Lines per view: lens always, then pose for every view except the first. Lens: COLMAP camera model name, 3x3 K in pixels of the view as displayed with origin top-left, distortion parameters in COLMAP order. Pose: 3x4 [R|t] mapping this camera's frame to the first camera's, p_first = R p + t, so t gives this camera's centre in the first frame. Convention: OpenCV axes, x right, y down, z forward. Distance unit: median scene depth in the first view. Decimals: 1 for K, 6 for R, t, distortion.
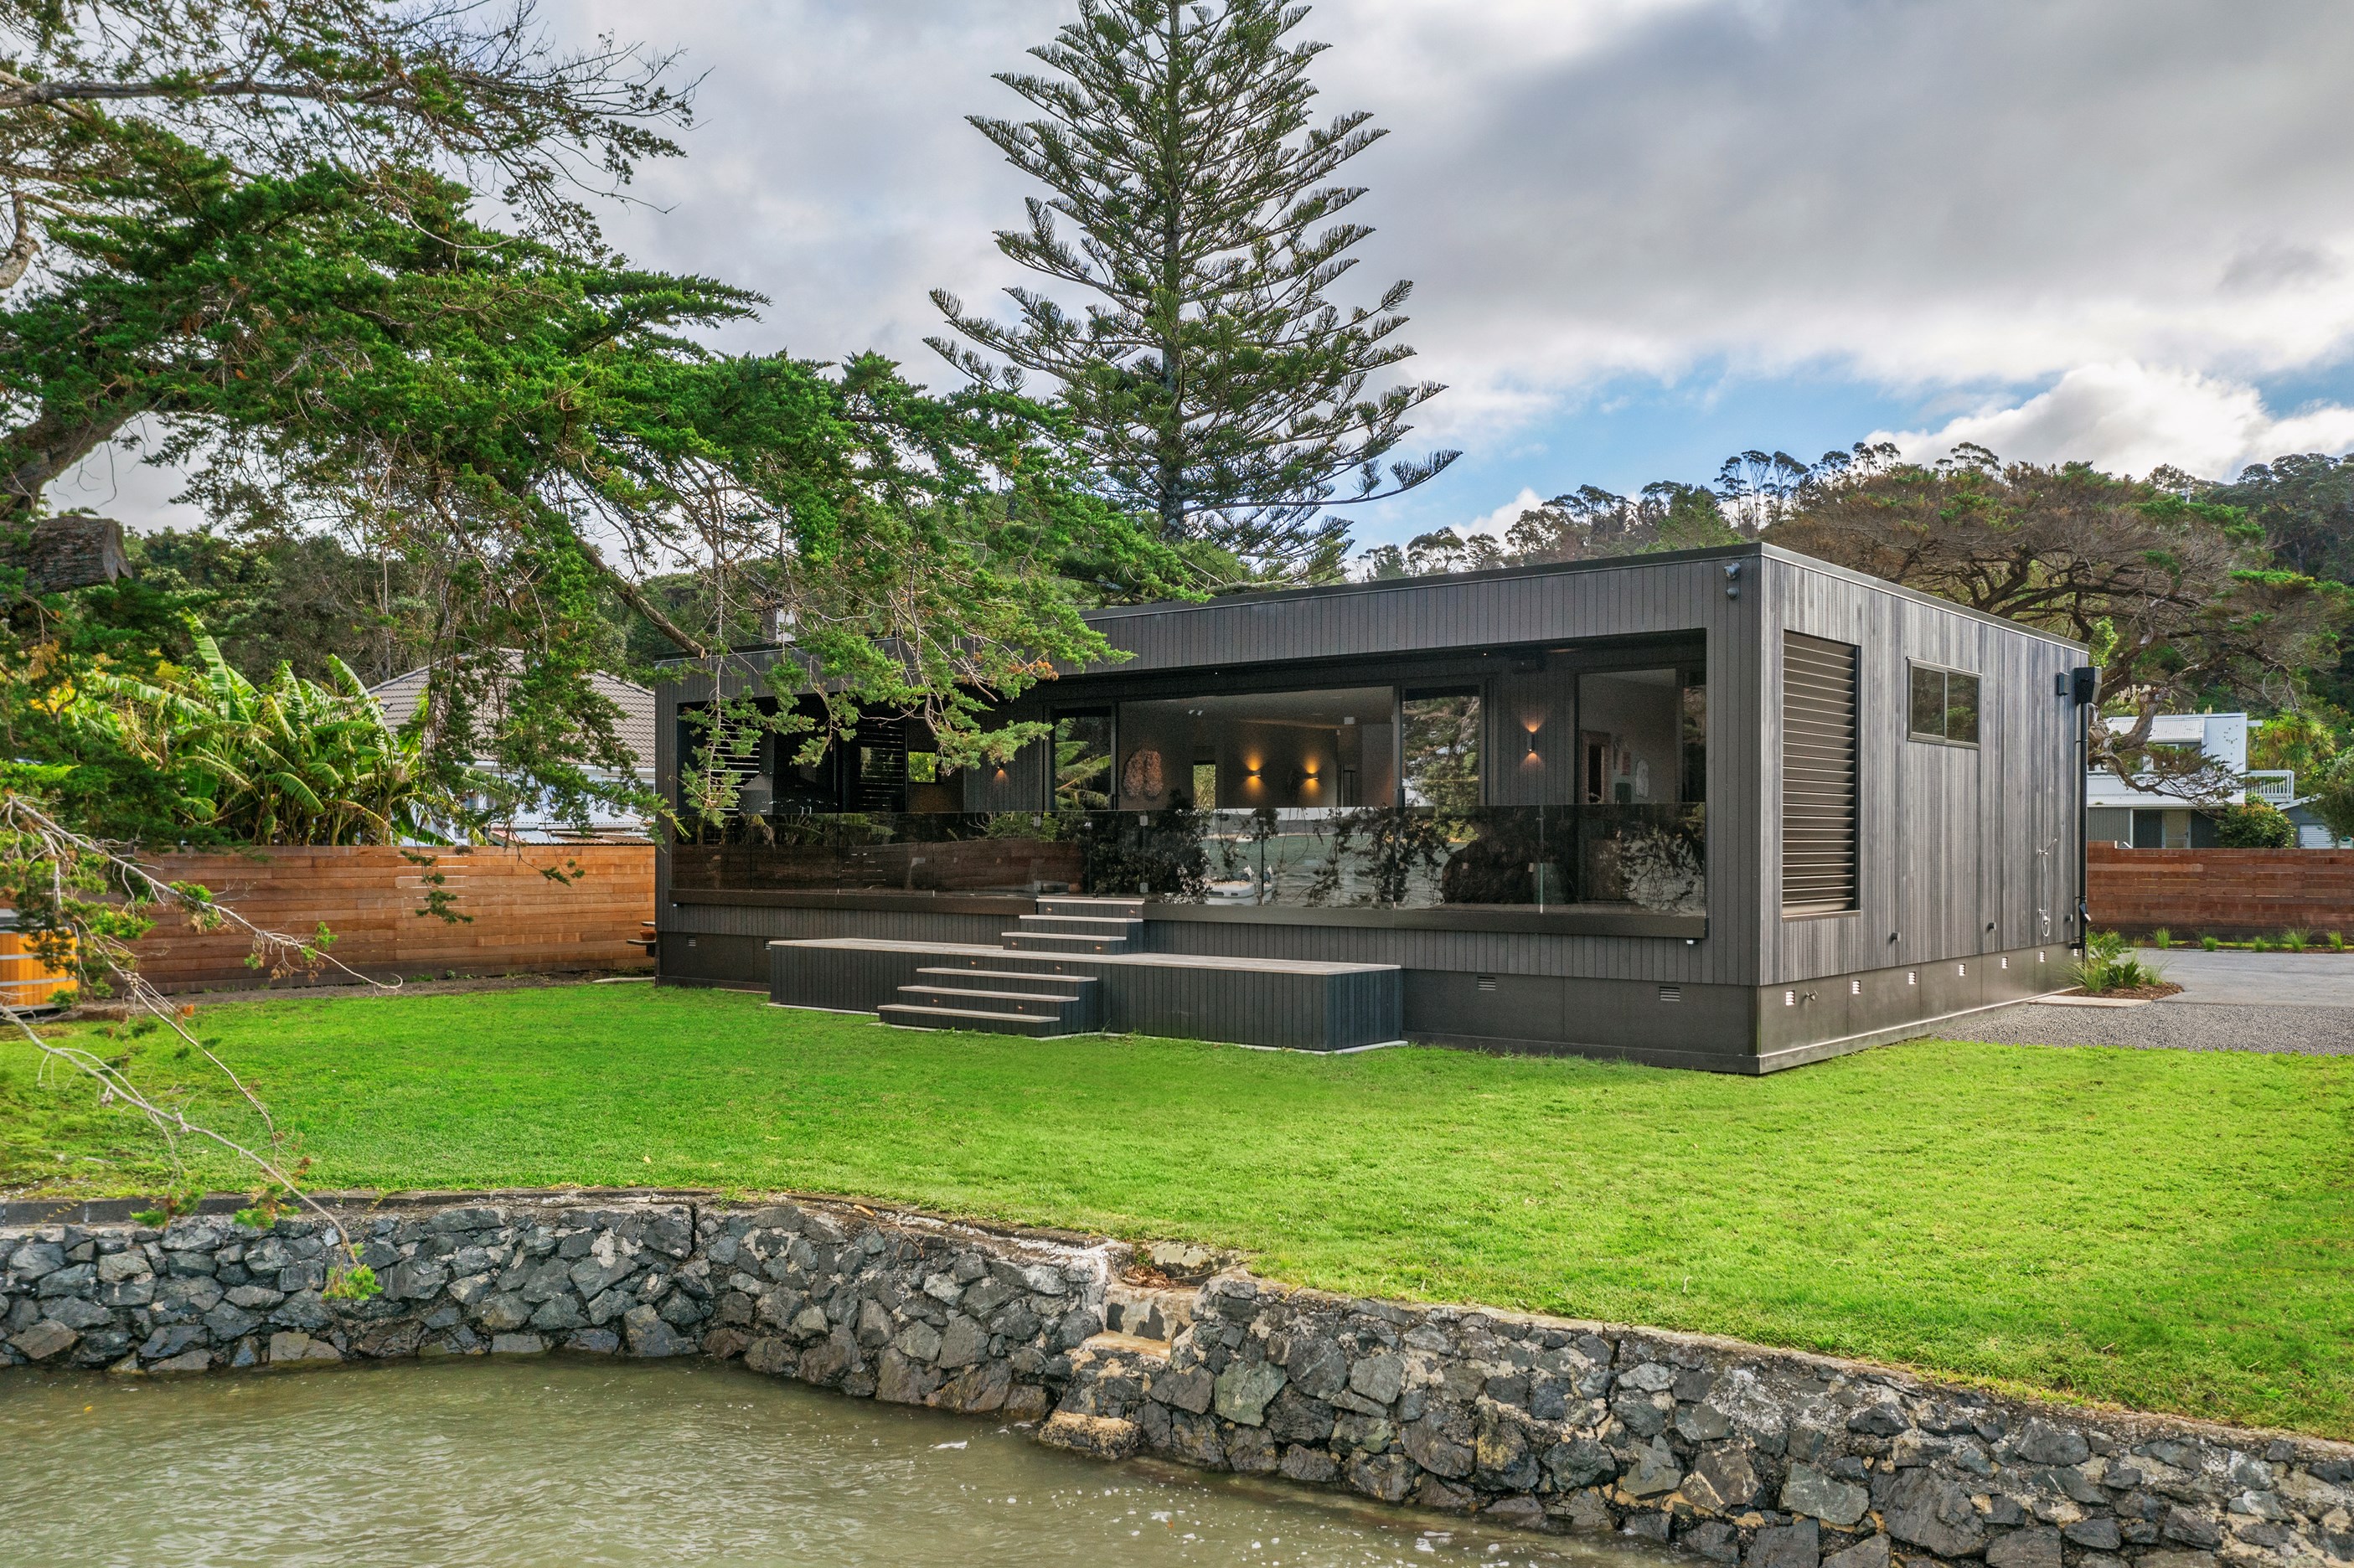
lens RADIAL K [[1881.1, 0, 1175.7], [0, 1881.1, 866.5], [0, 0, 1]] dist [-0.007327, -0.005749]
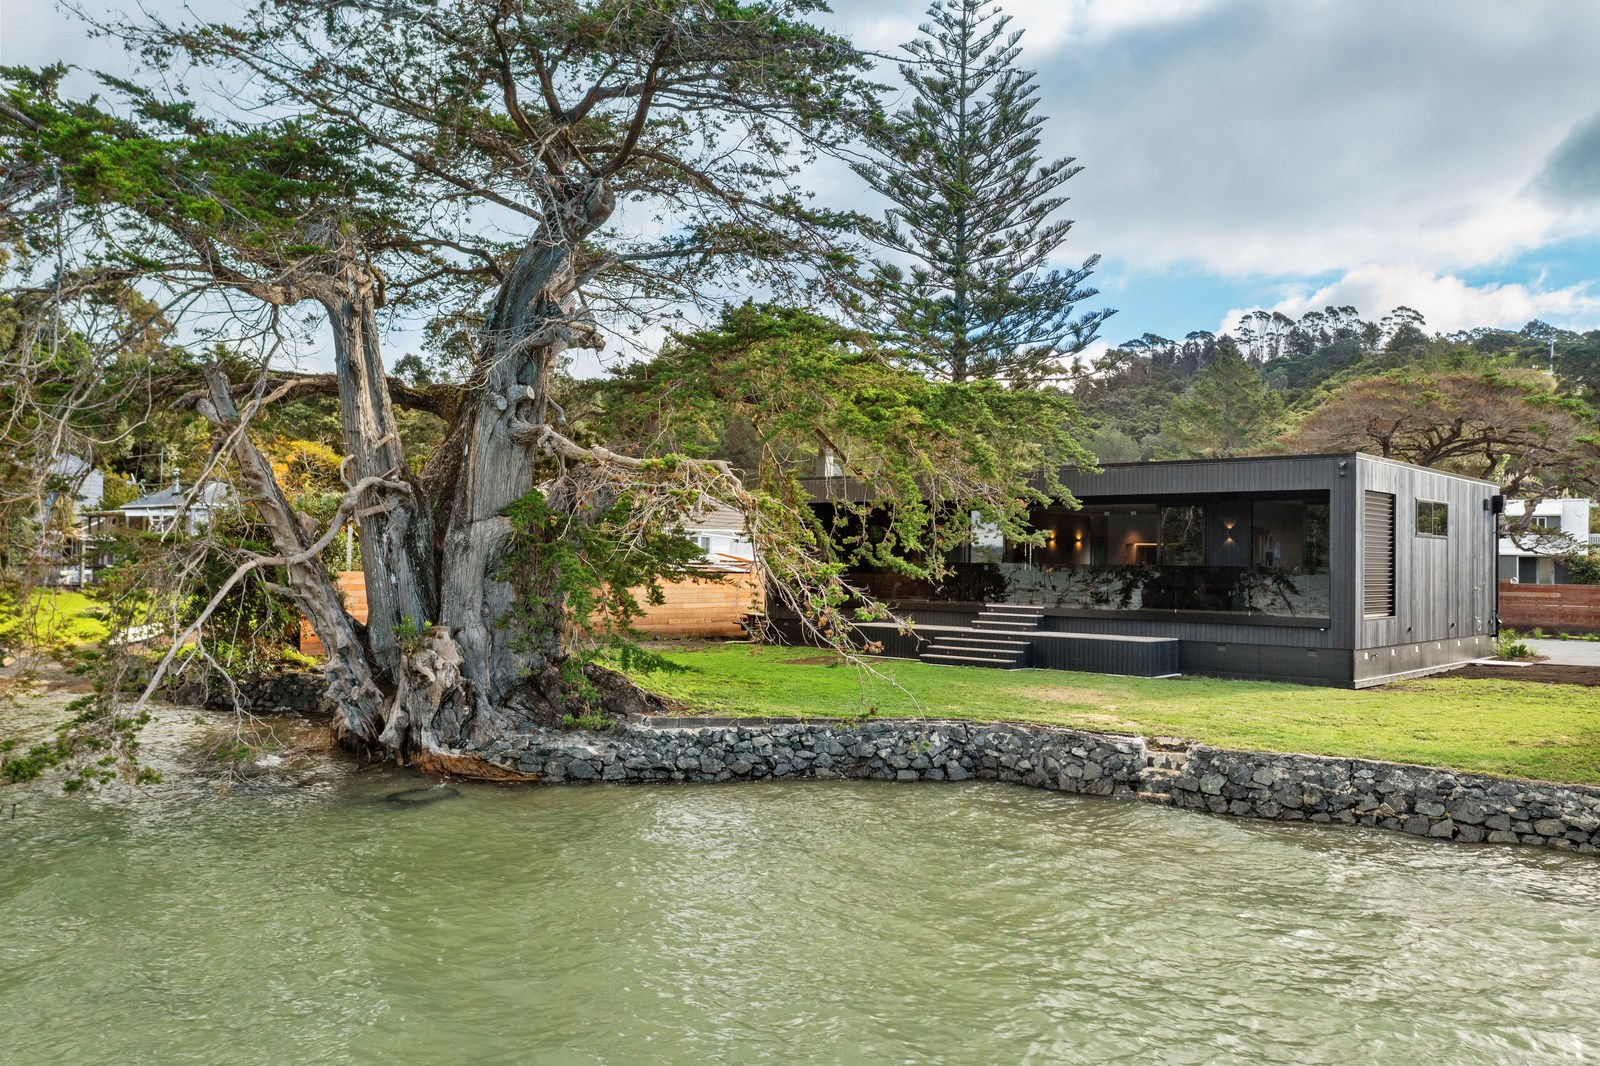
lens RADIAL K [[1273.5, 0, 800.0], [0, 1273.5, 533.0], [0, 0, 1]] dist [-0.004638, -0.003445]
pose [[0.999102, 0.011143, -0.040882, -0.420037], [-0.012571, 0.999314, -0.034839, -0.020205], [0.040465, 0.035322, 0.998556, -0.789354]]
